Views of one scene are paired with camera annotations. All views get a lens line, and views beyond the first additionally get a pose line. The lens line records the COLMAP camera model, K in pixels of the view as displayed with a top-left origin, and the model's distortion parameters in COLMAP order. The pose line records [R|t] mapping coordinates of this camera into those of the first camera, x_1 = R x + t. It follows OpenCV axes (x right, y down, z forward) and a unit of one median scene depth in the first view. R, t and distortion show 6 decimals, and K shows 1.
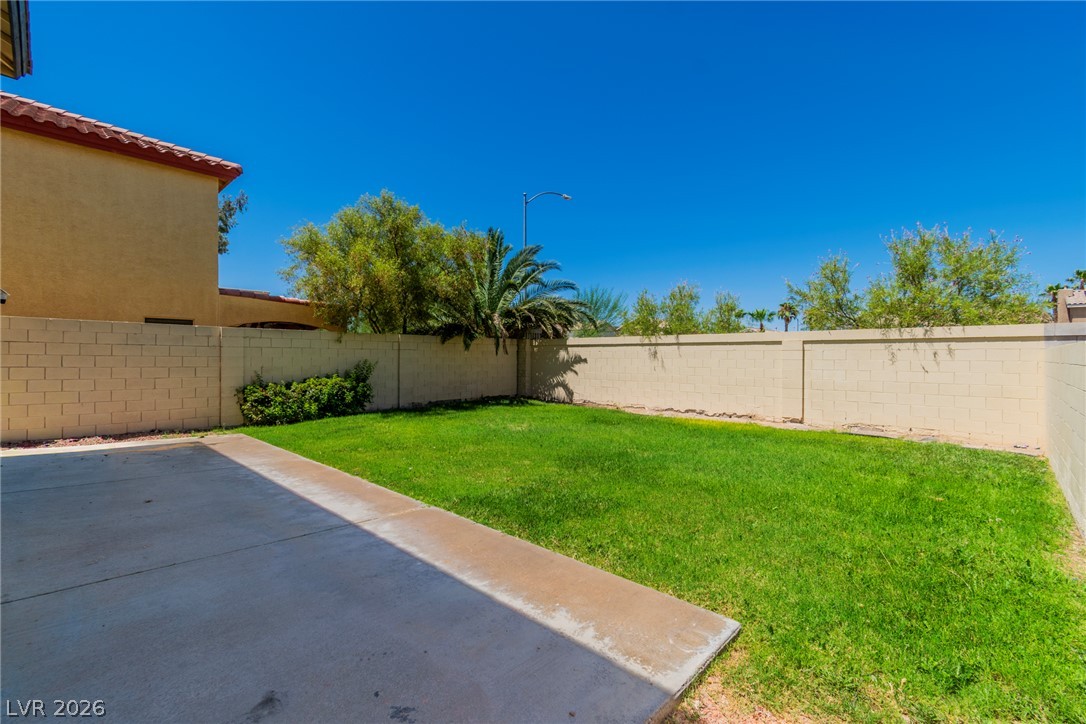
lens RADIAL K [[475.5, 0, 542.0], [0, 475.5, 360.8], [0, 0, 1]] dist [-0.001391, -0.000152]
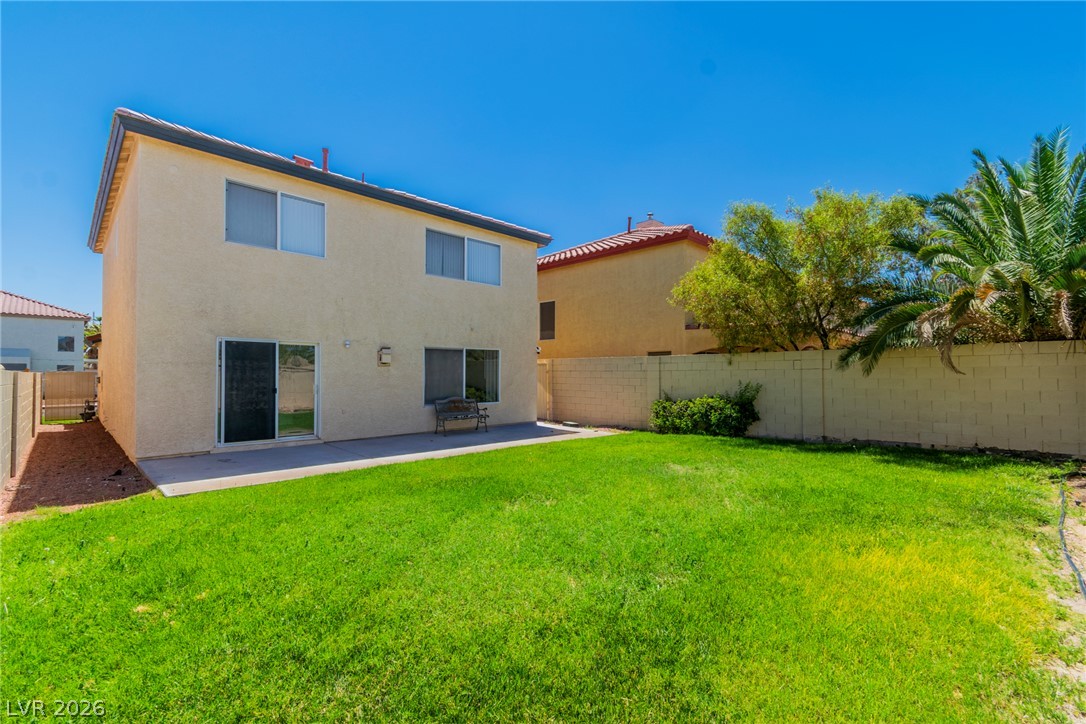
lens RADIAL K [[475.5, 0, 539.8], [0, 475.5, 368.0], [0, 0, 1]] dist [-0.001391, -0.000152]
pose [[-0.065539, -0.010640, -0.997793, 0.663751], [0.003280, 0.999935, -0.010879, -0.022026], [0.997845, -0.003985, -0.065499, 0.707121]]
